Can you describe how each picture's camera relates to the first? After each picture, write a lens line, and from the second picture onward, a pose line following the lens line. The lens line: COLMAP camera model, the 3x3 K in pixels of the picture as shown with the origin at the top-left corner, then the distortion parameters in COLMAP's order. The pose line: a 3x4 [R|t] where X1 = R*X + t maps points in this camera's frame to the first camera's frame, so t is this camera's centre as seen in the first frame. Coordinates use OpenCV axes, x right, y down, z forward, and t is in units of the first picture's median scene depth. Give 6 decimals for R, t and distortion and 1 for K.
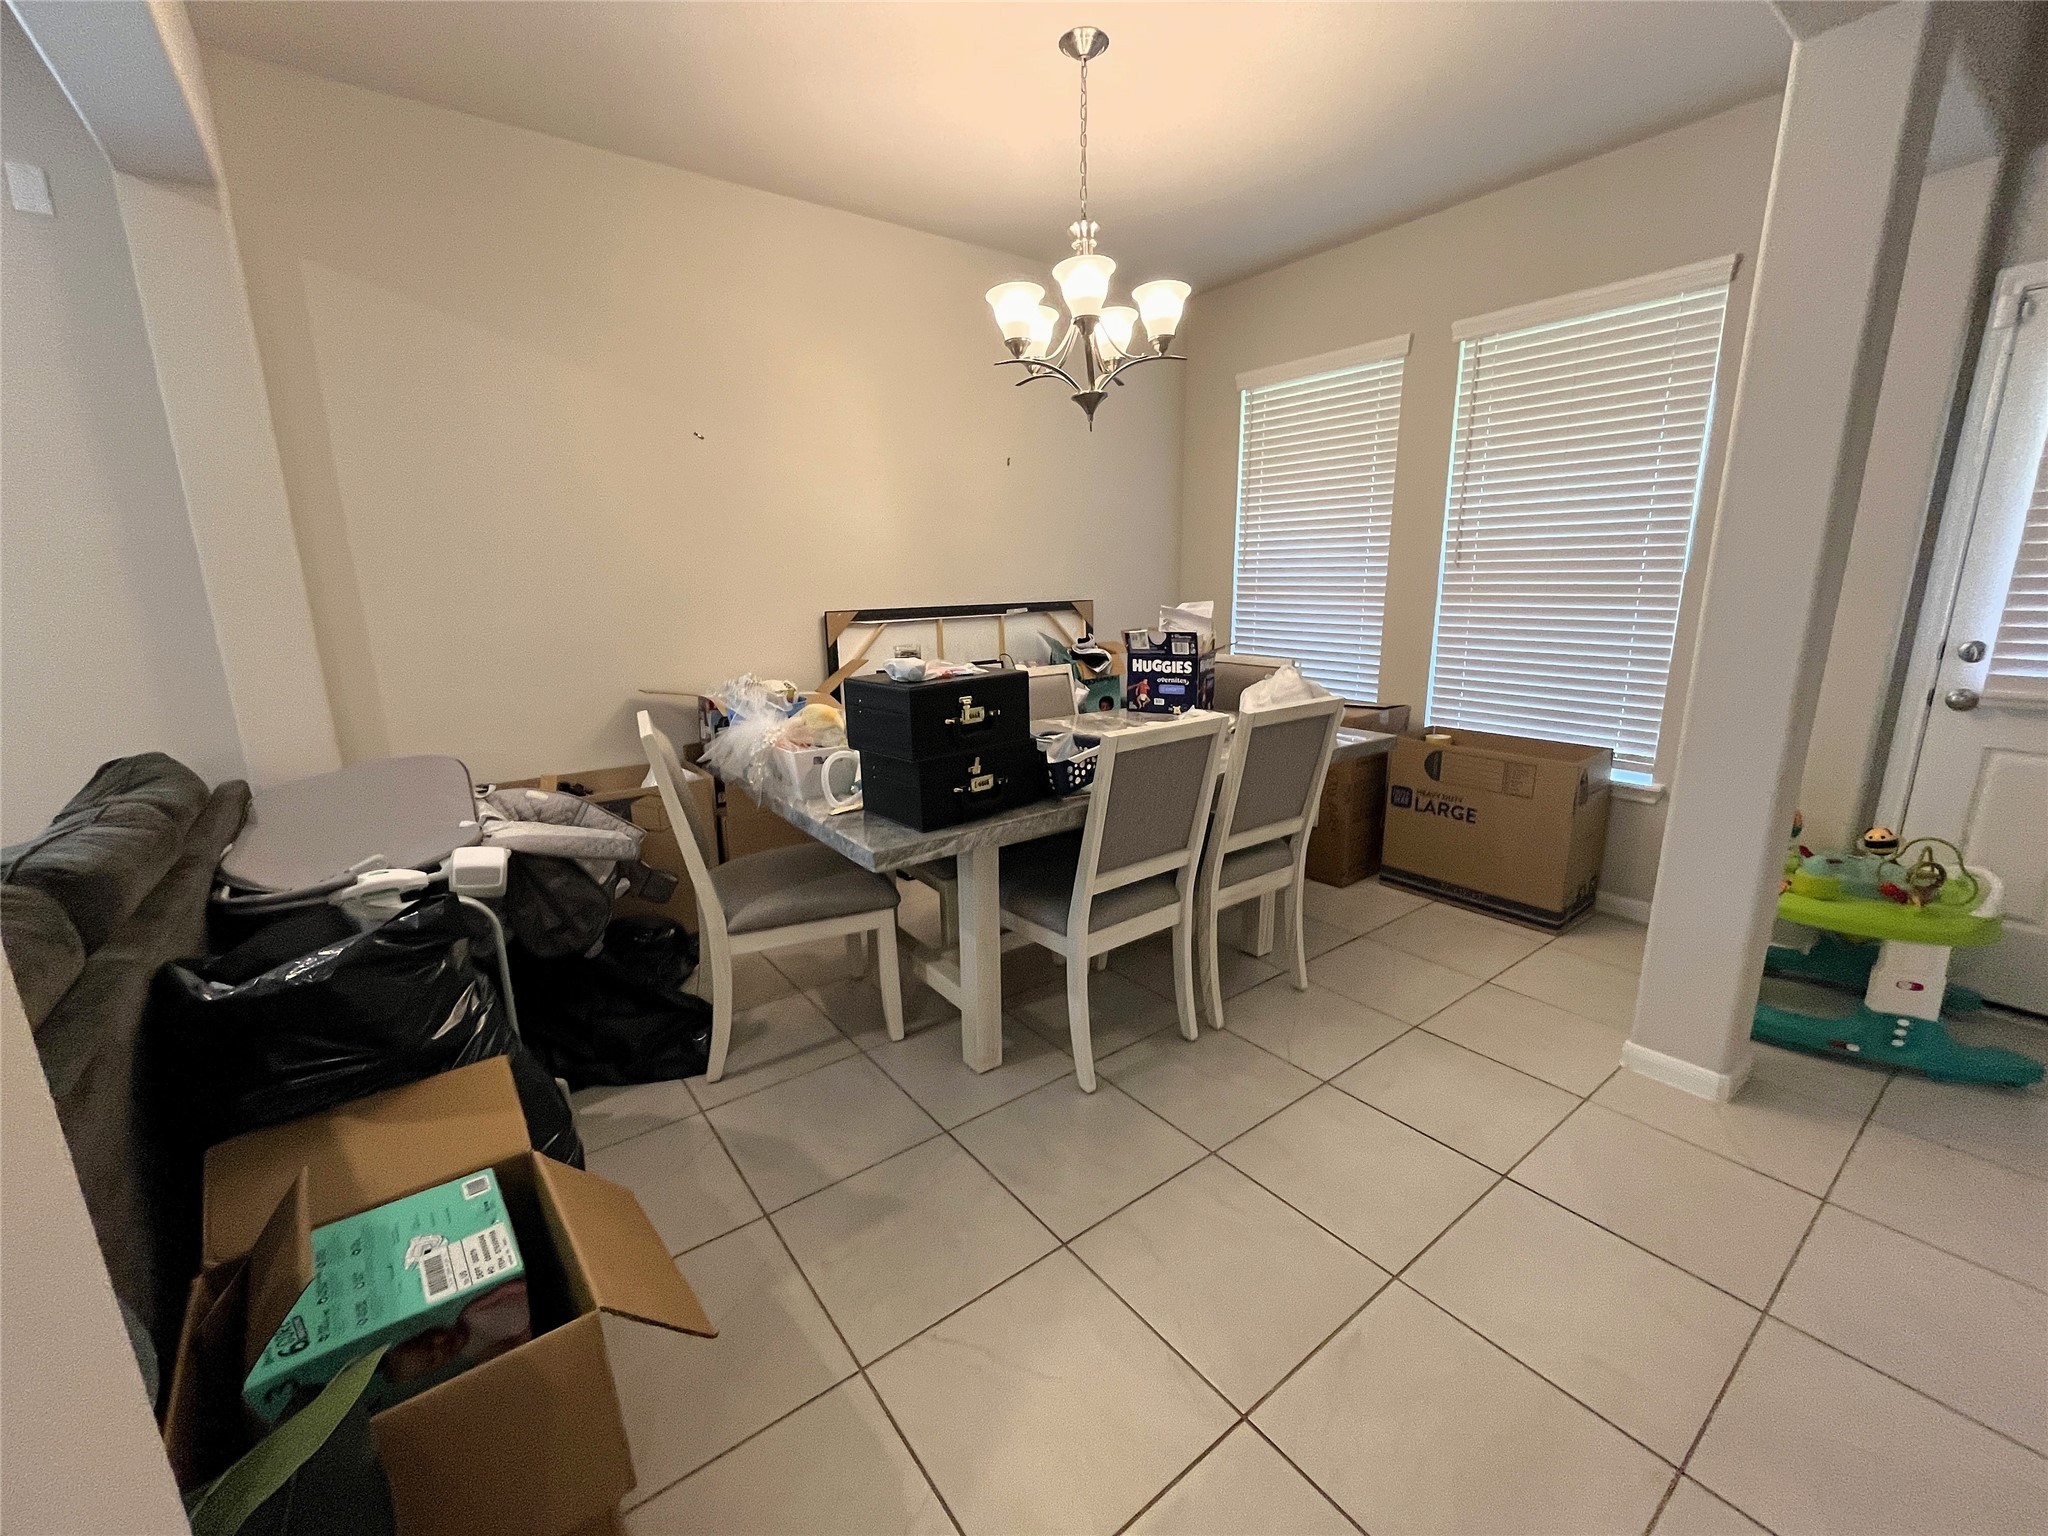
lens RADIAL K [[833.2, 0, 1024.9], [0, 833.2, 766.5], [0, 0, 1]] dist [0.016006, -0.000073]
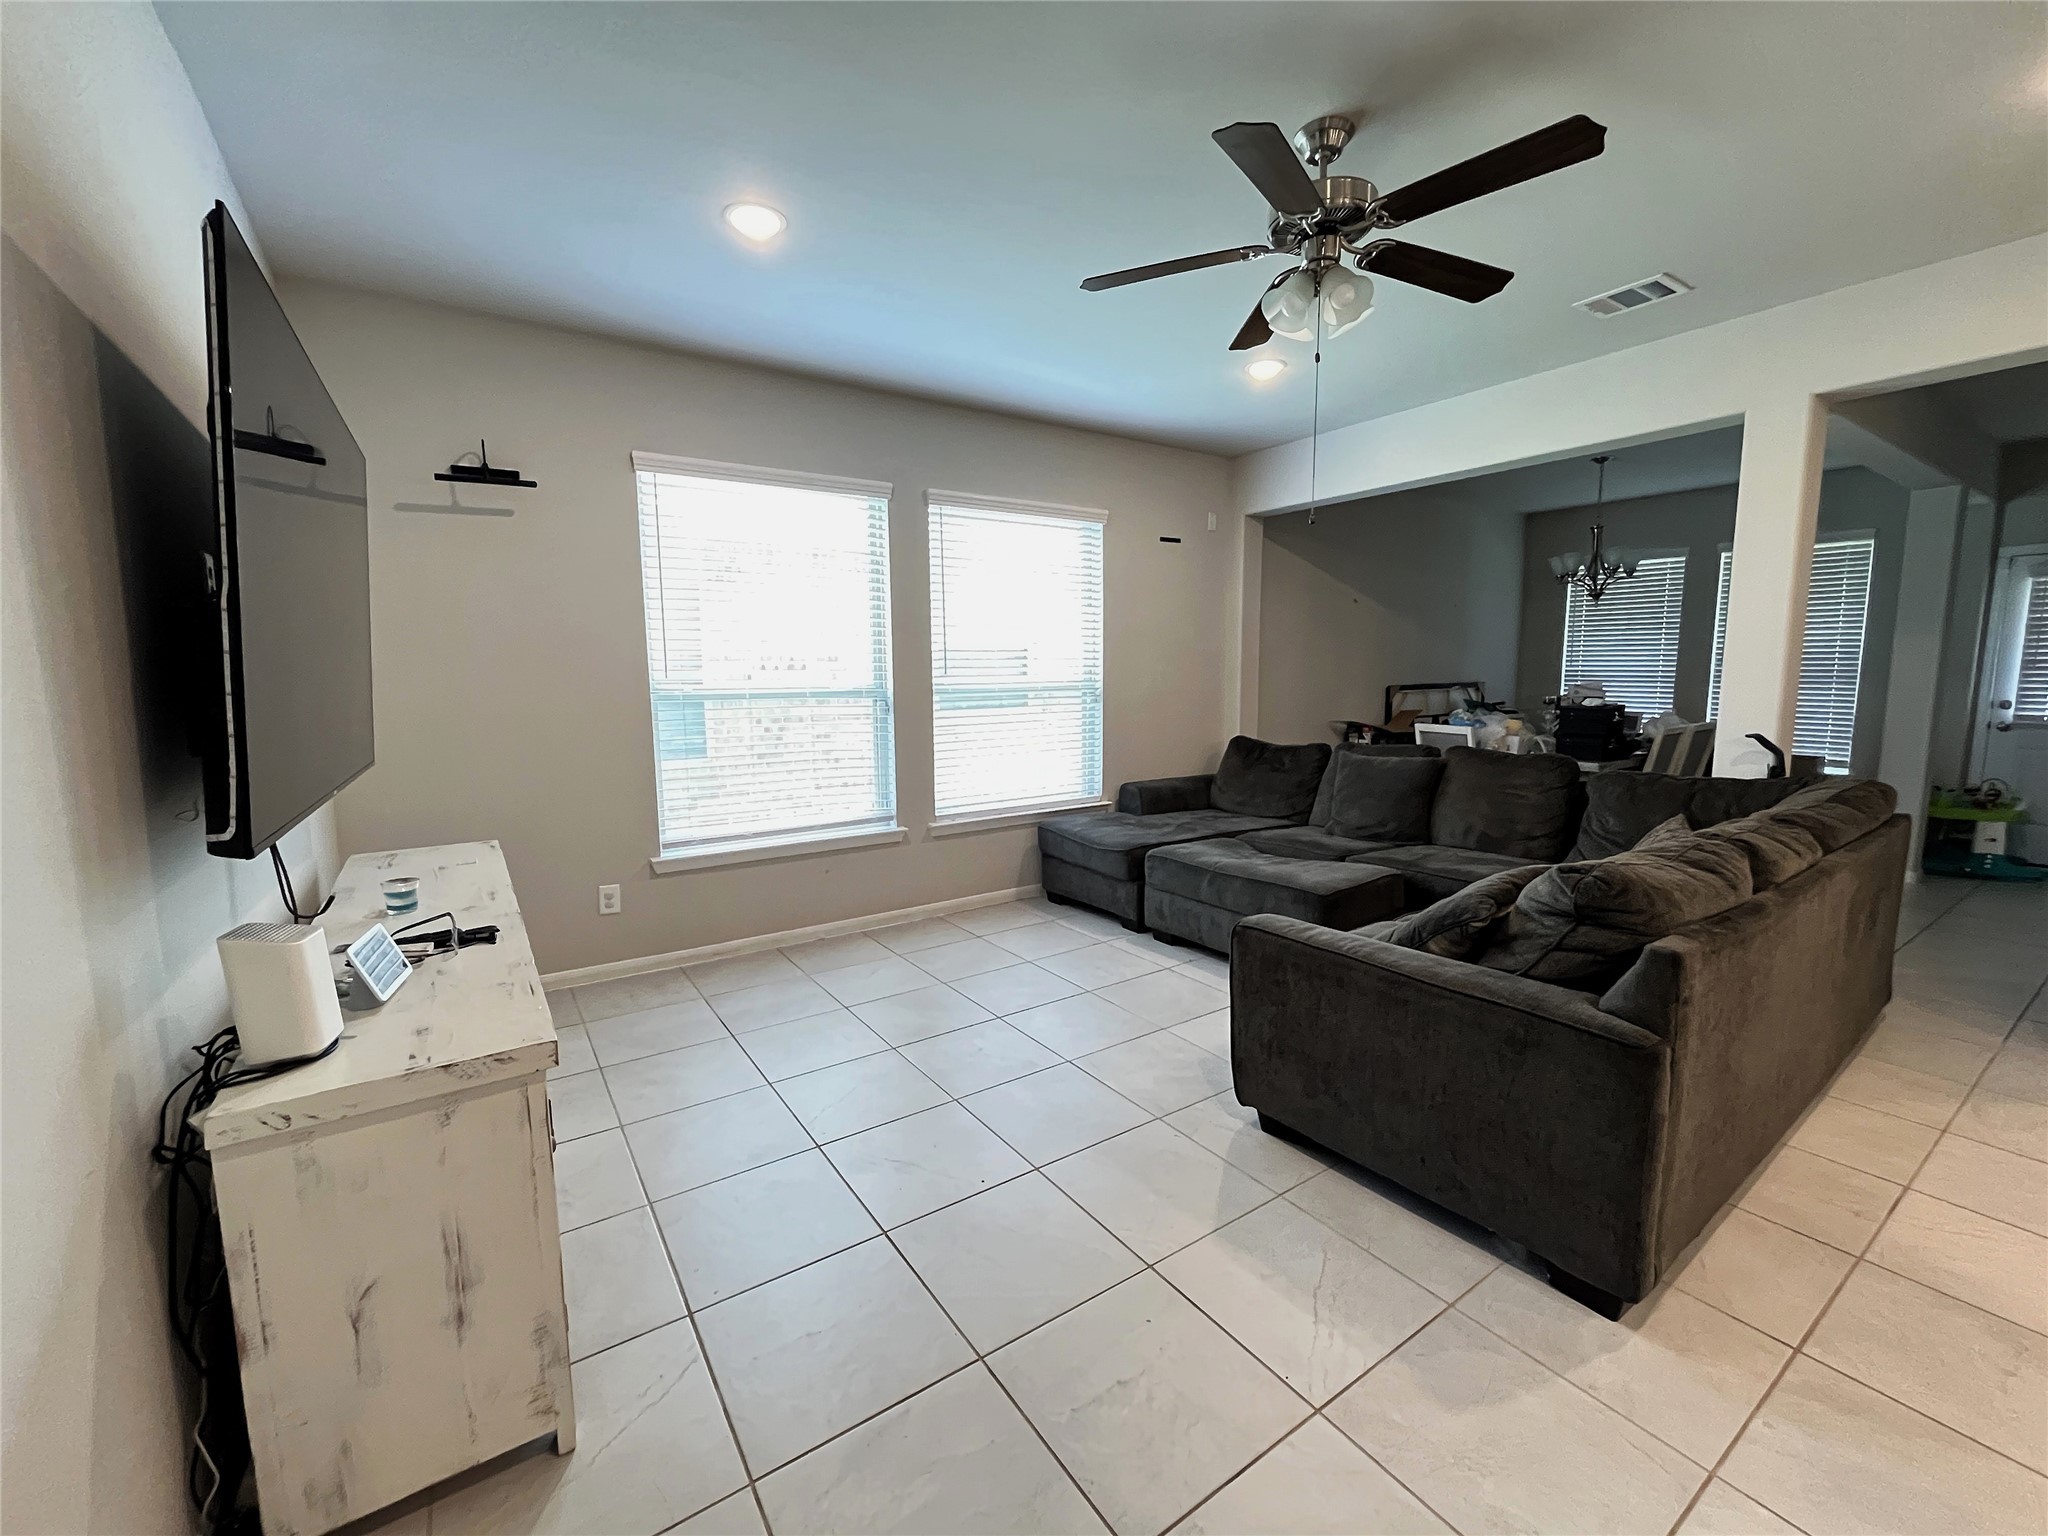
lens RADIAL K [[833.2, 0, 1023.4], [0, 833.2, 770.5], [0, 0, 1]] dist [0.016006, -0.000073]
pose [[0.999214, 0.015887, -0.036305, -1.445644], [-0.019547, 0.994509, -0.102811, 0.330293], [0.034473, 0.103440, 0.994038, -1.354402]]
